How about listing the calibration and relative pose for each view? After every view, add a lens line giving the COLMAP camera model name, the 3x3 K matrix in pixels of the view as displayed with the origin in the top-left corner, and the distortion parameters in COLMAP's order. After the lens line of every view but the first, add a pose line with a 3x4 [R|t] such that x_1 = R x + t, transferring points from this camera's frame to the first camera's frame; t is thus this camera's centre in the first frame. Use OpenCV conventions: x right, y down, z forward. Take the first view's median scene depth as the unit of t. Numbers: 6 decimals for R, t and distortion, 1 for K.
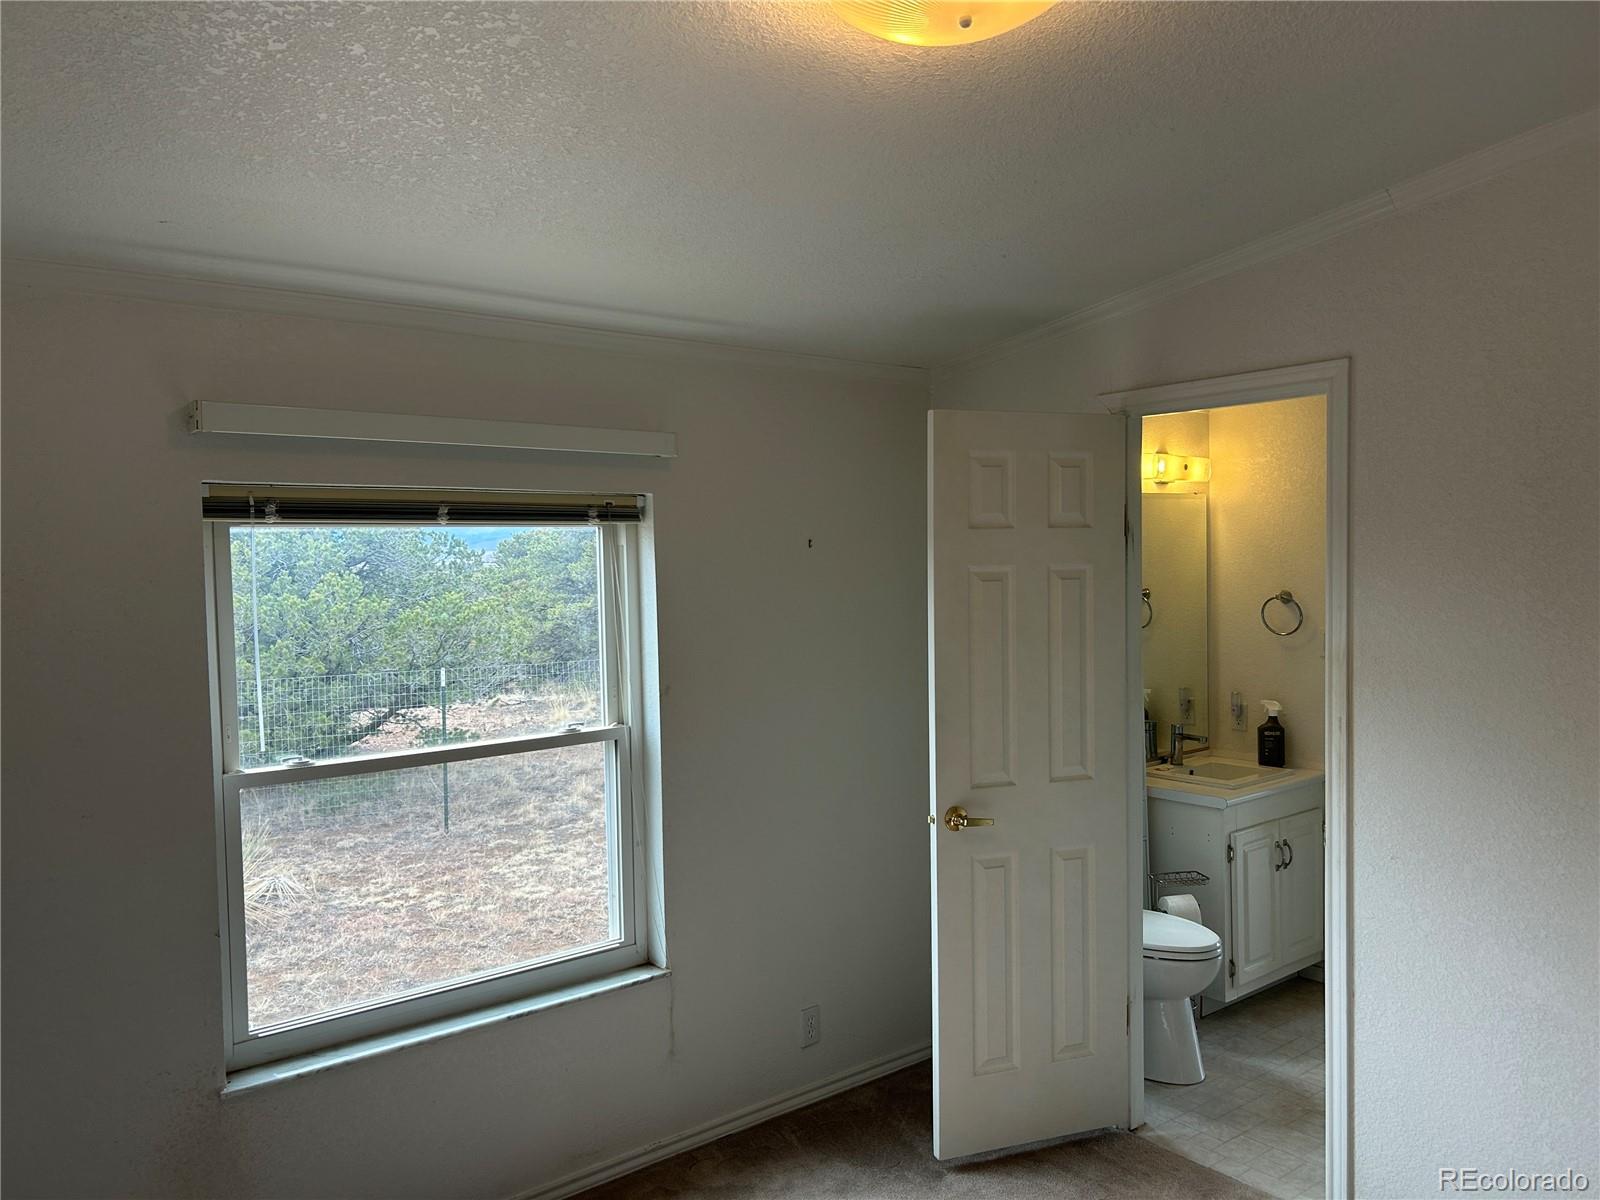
lens RADIAL K [[1194.3, 0, 791.4], [0, 1194.3, 603.3], [0, 0, 1]] dist [0.103872, -0.165874]
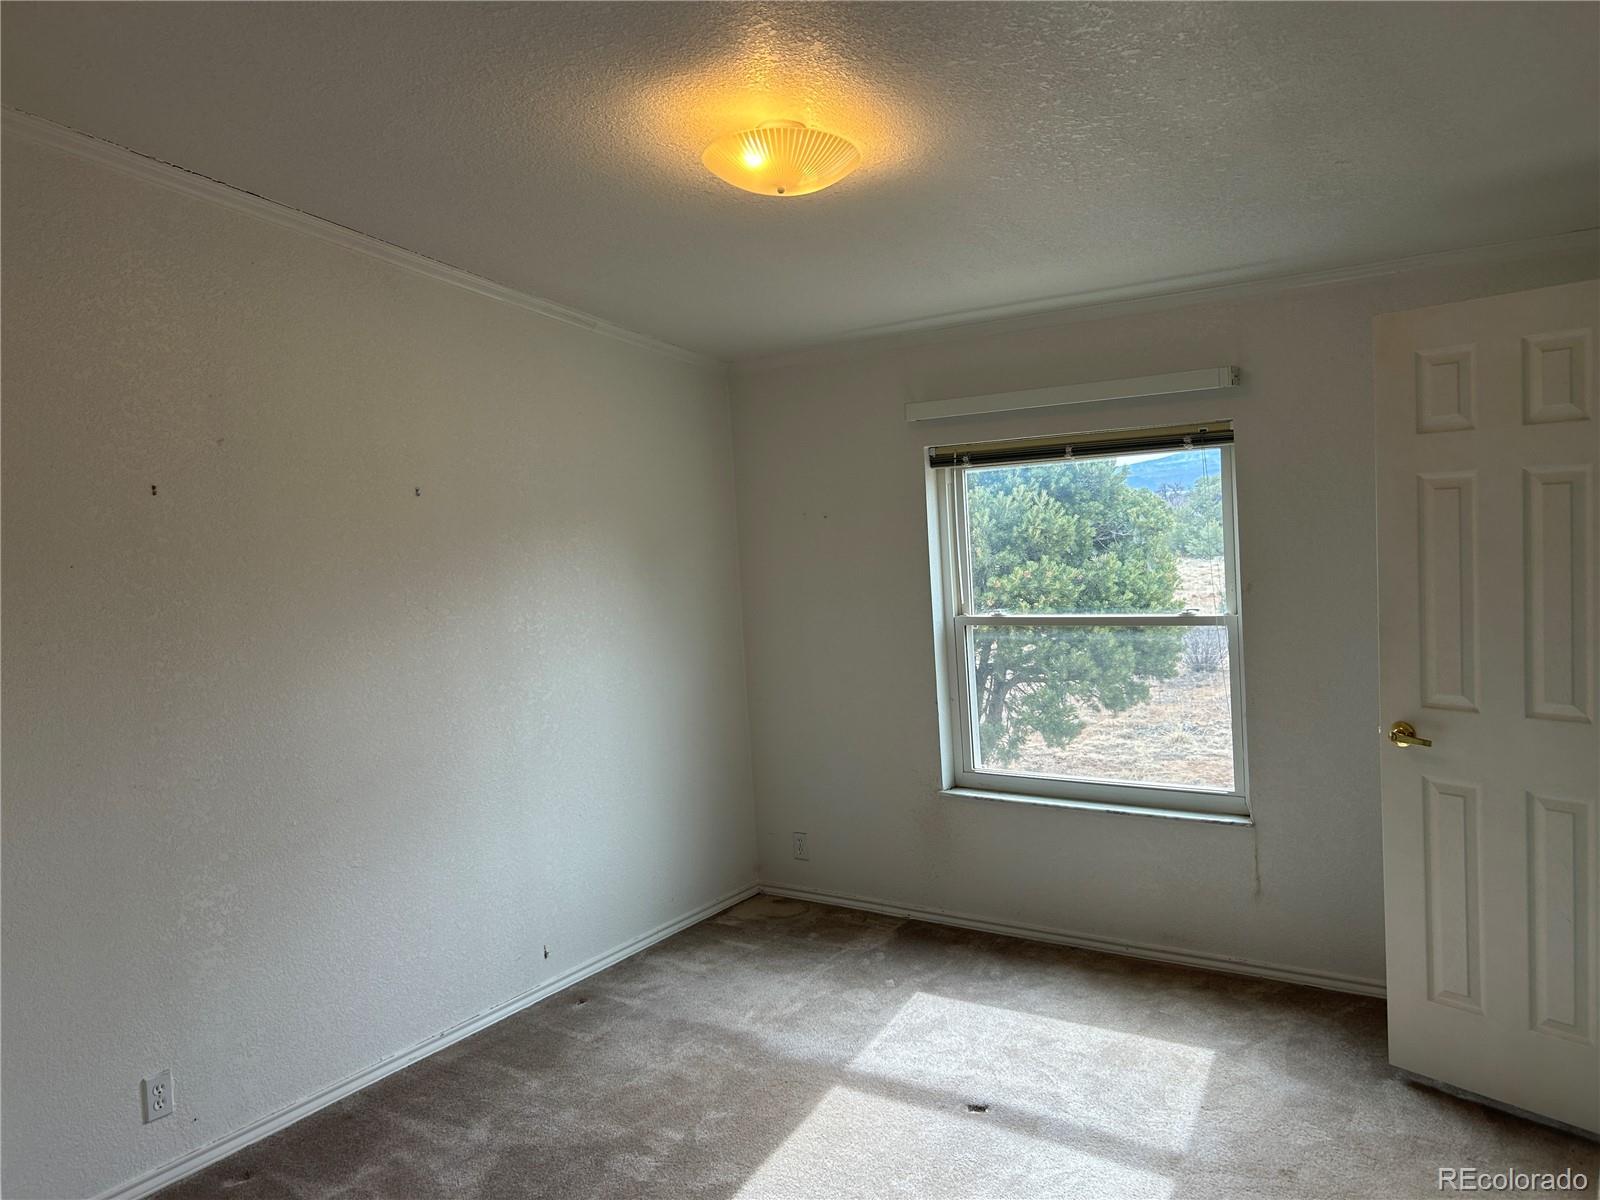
lens RADIAL K [[1198.9, 0, 800.0], [0, 1198.9, 600.0], [0, 0, 1]] dist [0.054180, -0.055223]
pose [[0.295753, 0.069169, -0.952757, 0.911232], [0.013913, 0.996957, 0.076697, -0.011599], [0.955163, -0.035939, 0.293891, 0.243234]]
